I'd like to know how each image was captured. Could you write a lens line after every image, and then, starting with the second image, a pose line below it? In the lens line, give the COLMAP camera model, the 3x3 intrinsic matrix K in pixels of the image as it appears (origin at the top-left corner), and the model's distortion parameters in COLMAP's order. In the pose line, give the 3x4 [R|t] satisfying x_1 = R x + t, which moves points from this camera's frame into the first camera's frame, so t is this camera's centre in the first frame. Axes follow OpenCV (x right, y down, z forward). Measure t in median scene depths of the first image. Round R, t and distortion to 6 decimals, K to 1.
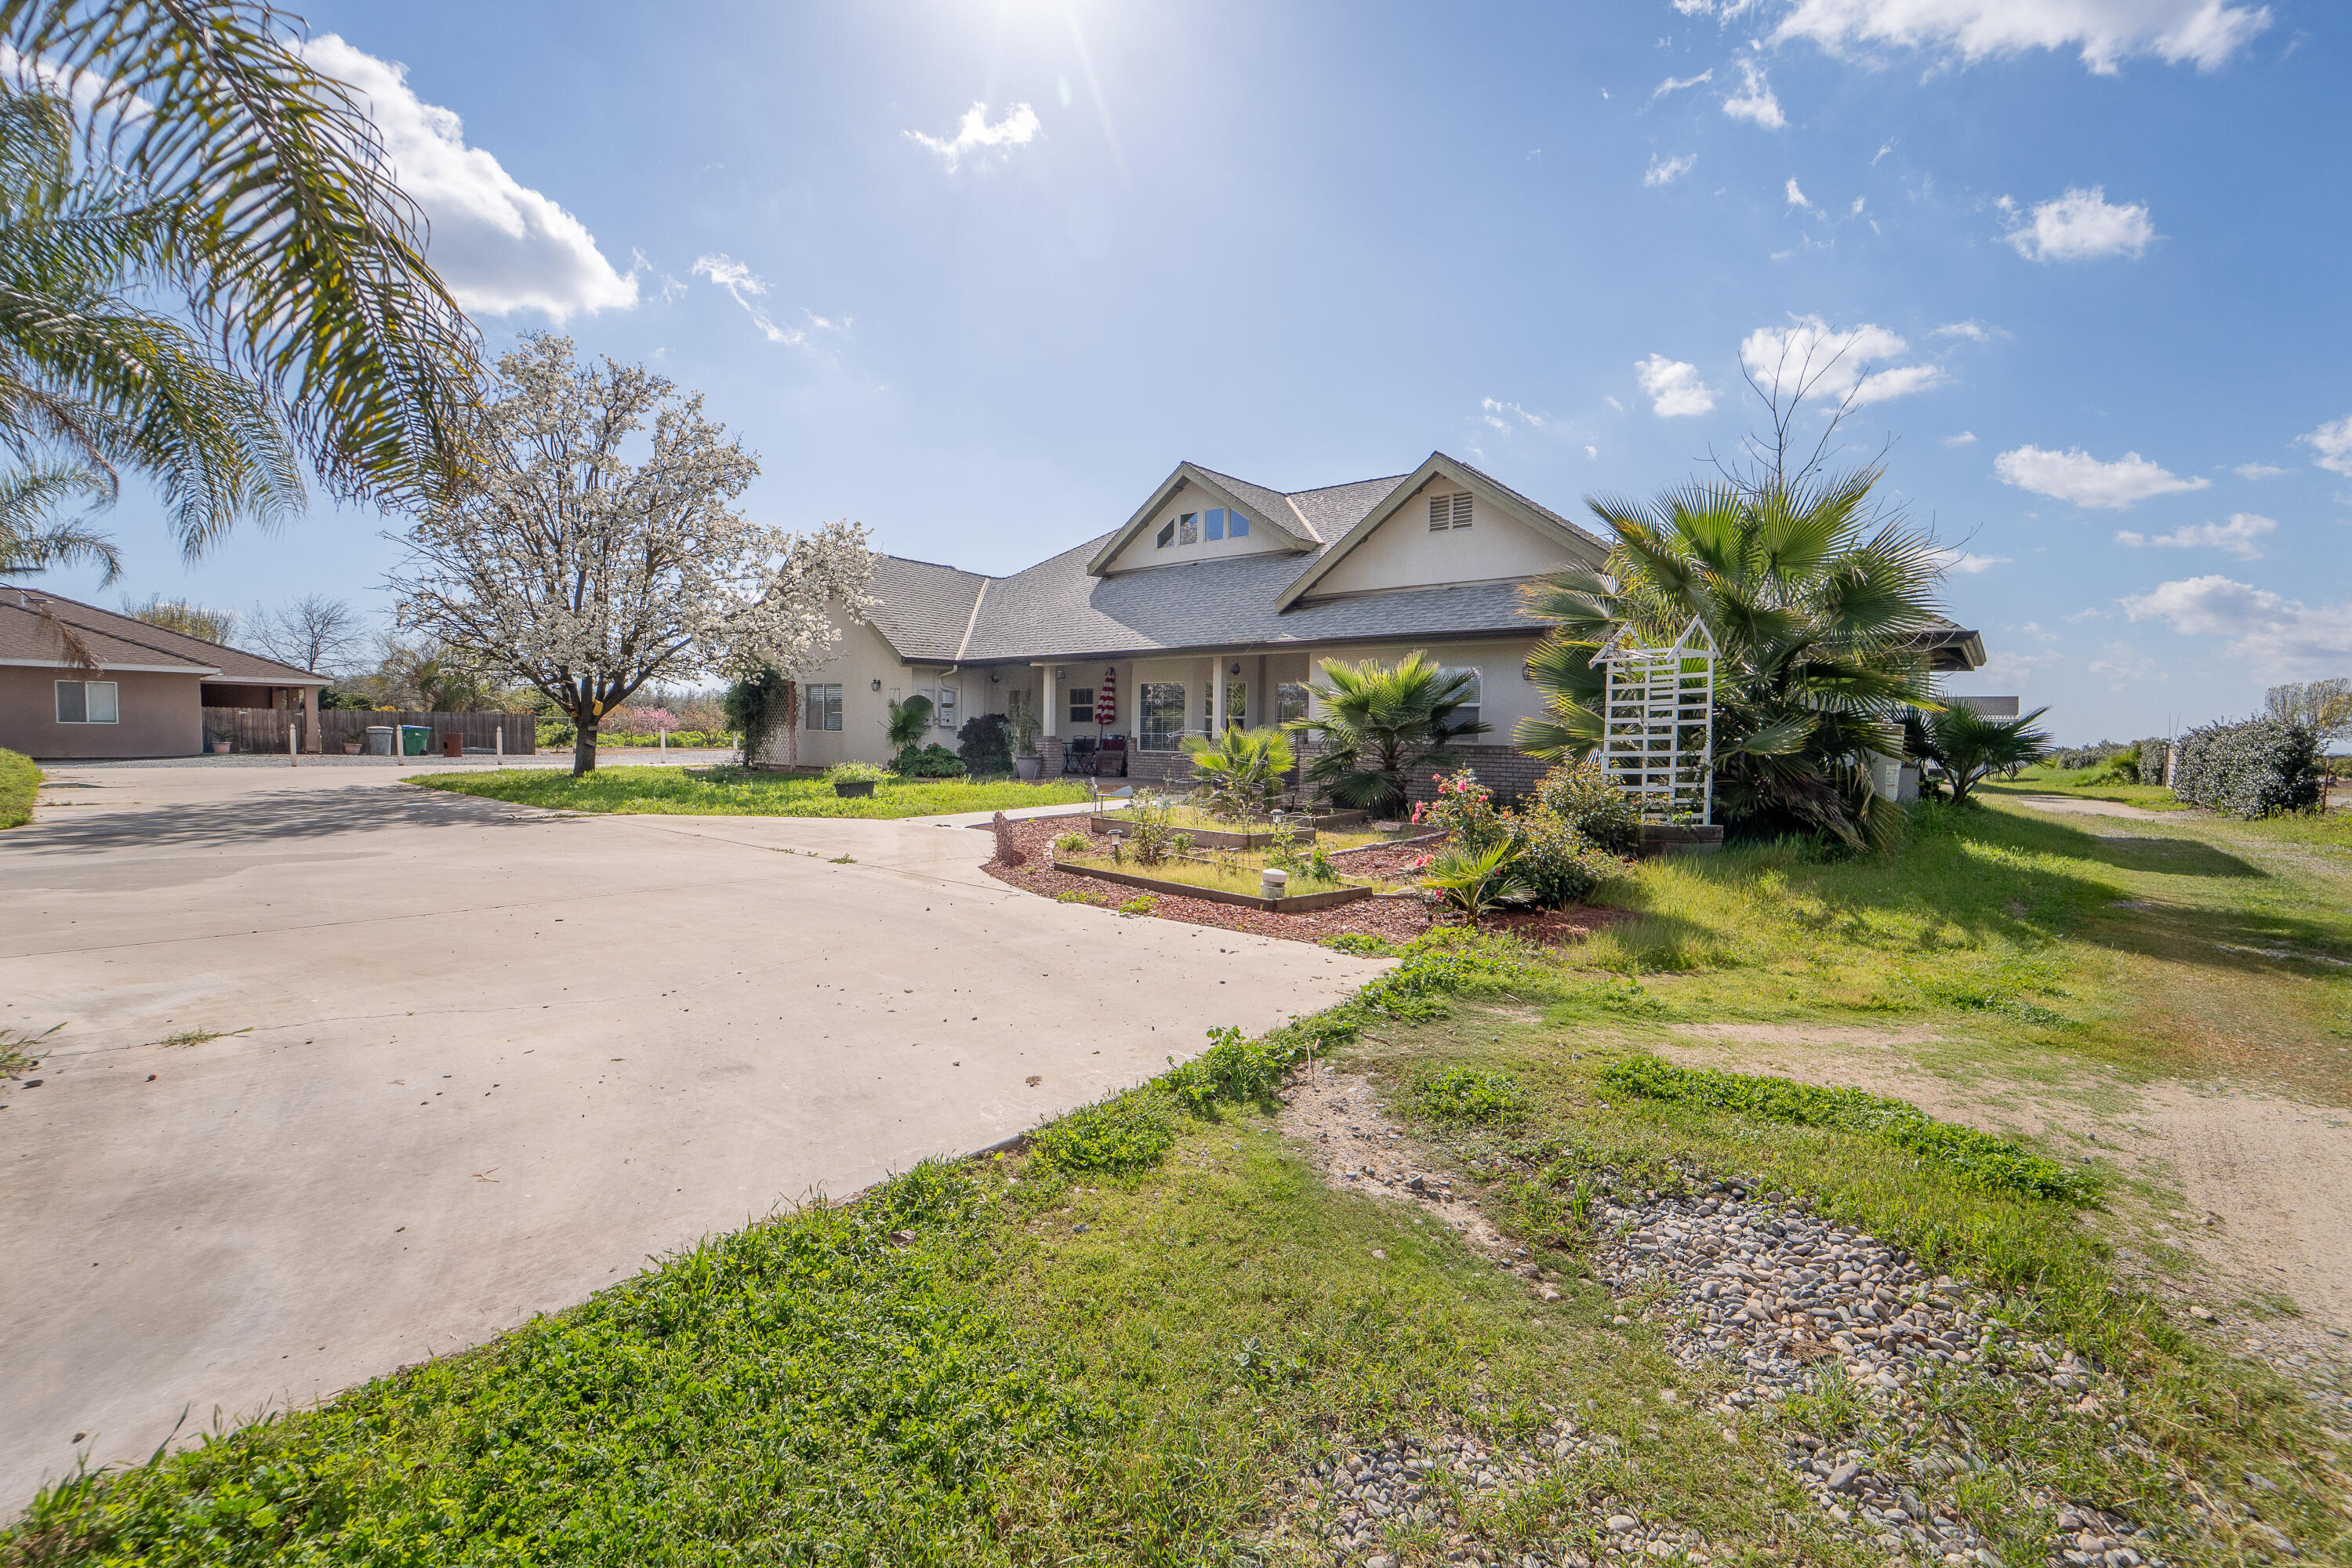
lens RADIAL K [[963.0, 0, 1186.0], [0, 963.0, 788.2], [0, 0, 1]] dist [-0.021863, -0.000173]
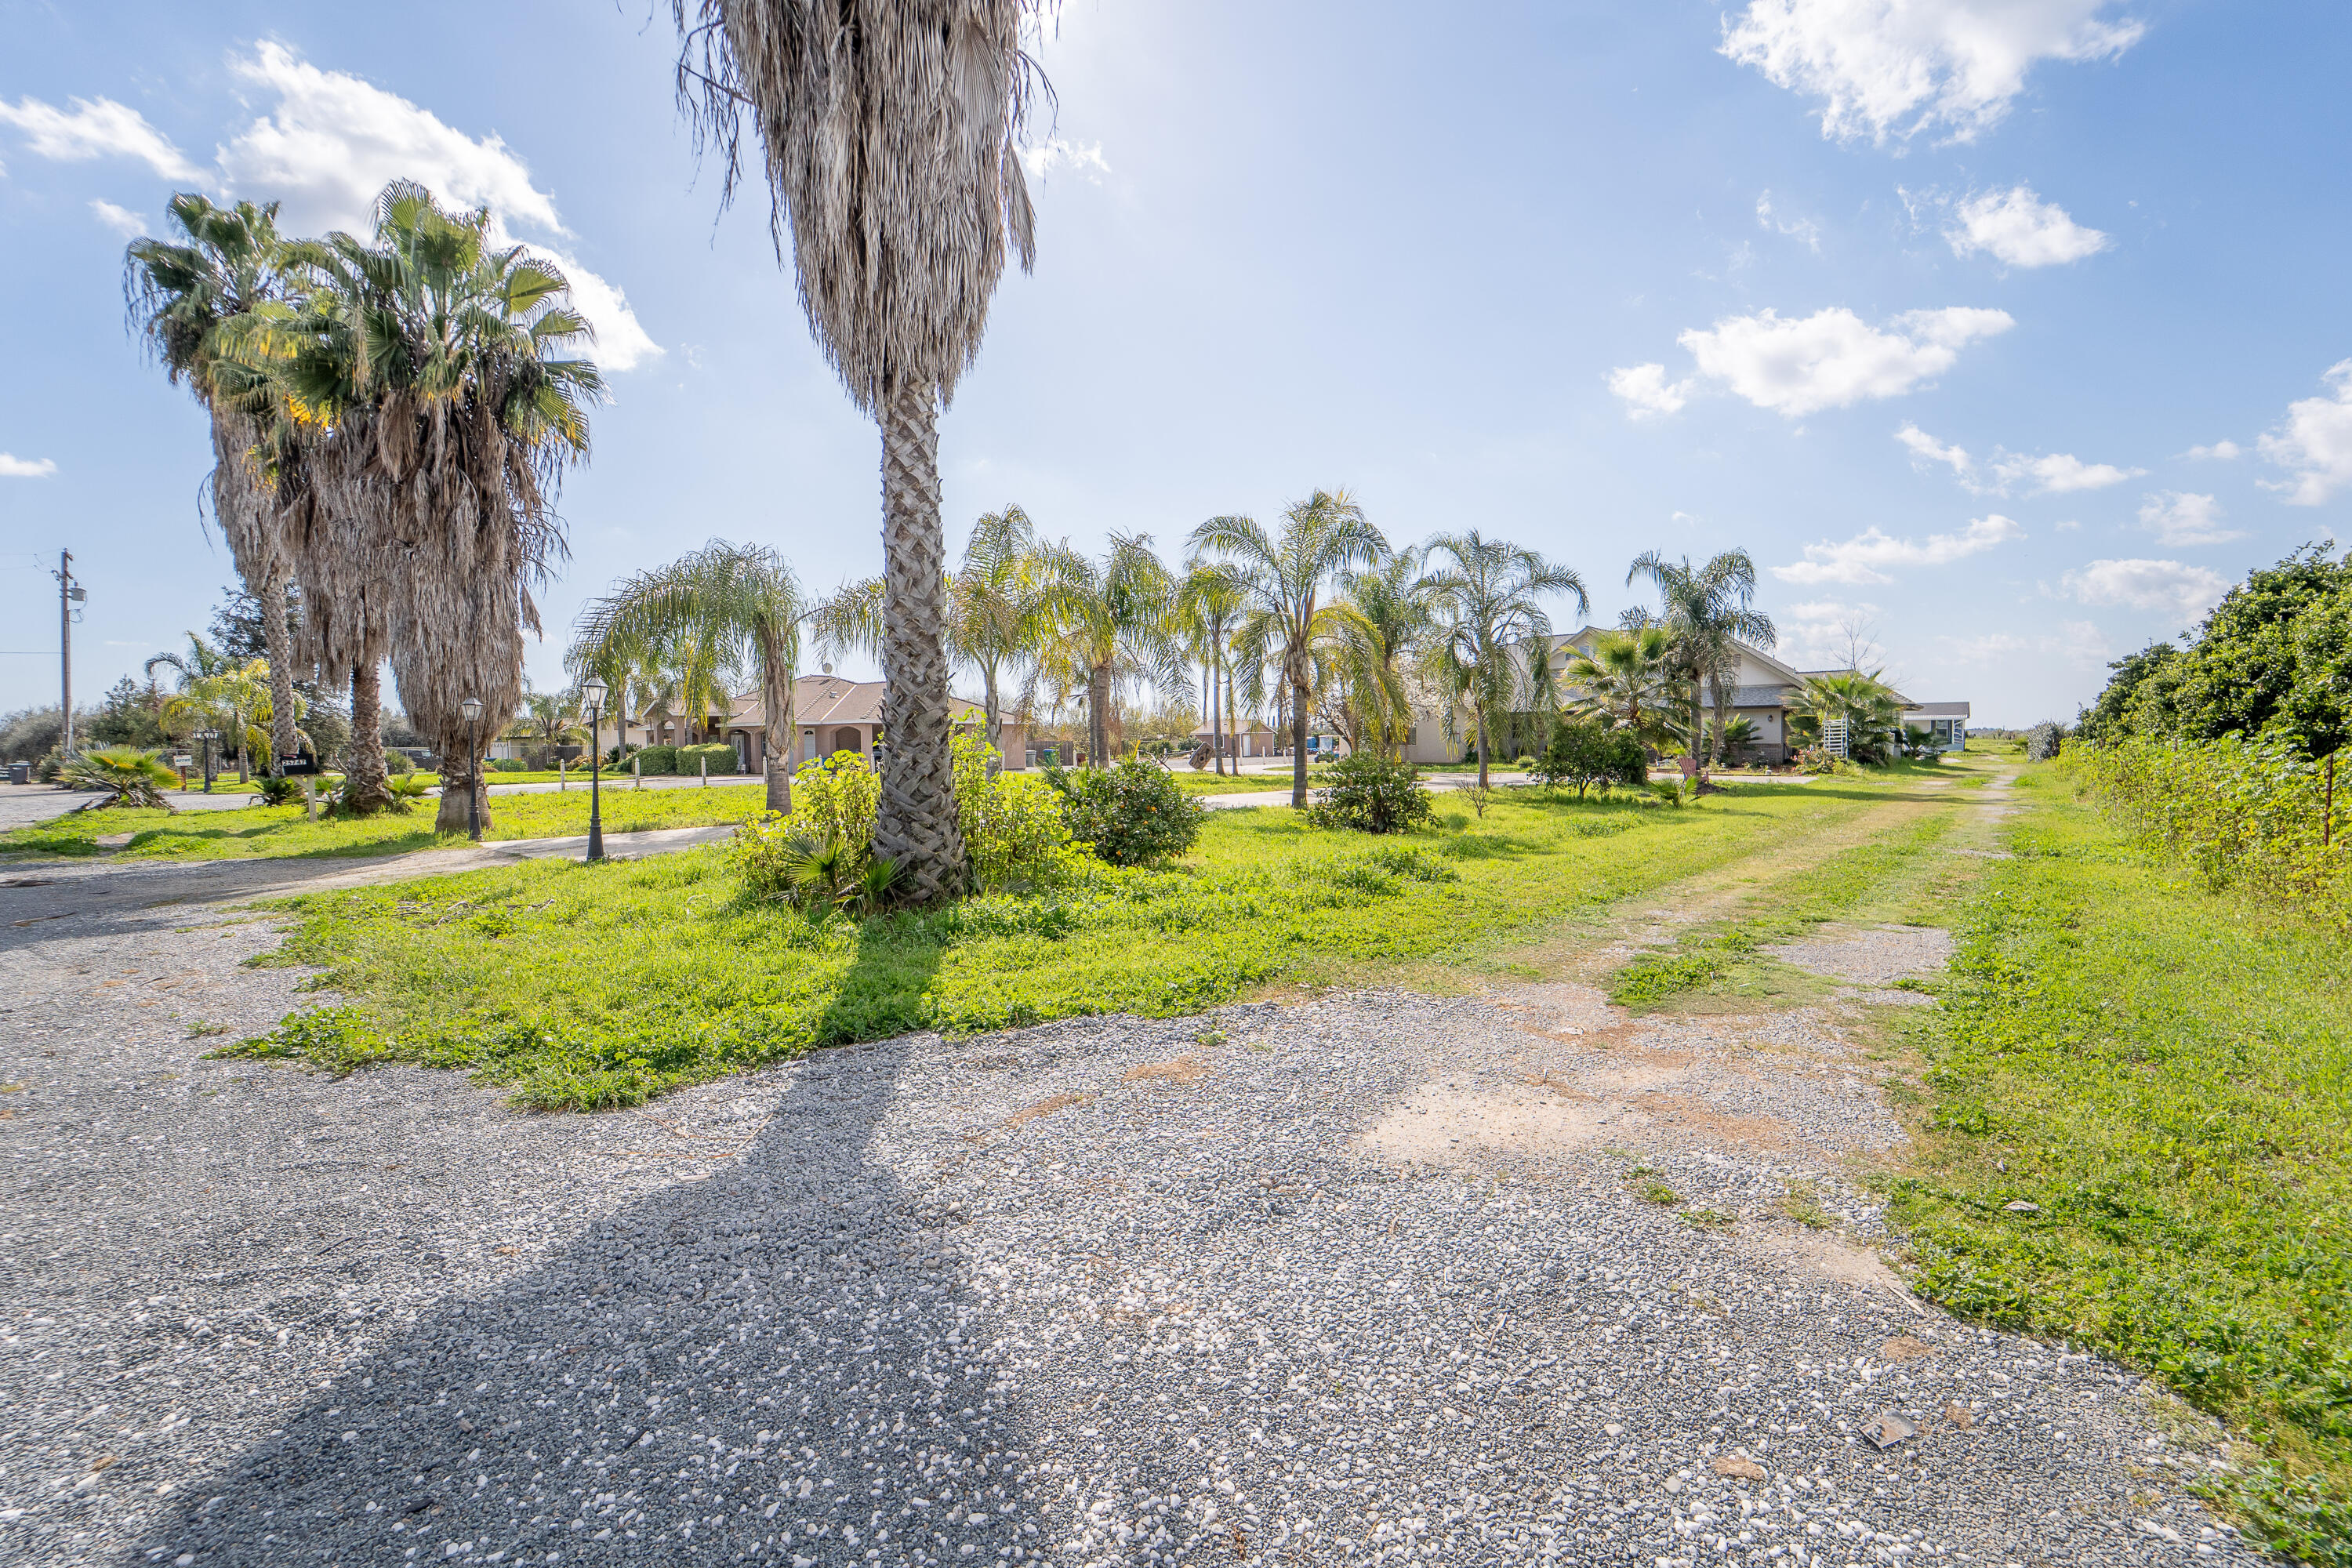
lens RADIAL K [[963.0, 0, 1186.0], [0, 963.0, 788.2], [0, 0, 1]] dist [-0.021863, -0.000173]
pose [[0.998997, -0.044243, 0.006895, -1.029069], [0.044384, 0.998777, -0.021799, 0.050783], [-0.005922, 0.022083, 0.999739, -1.355002]]
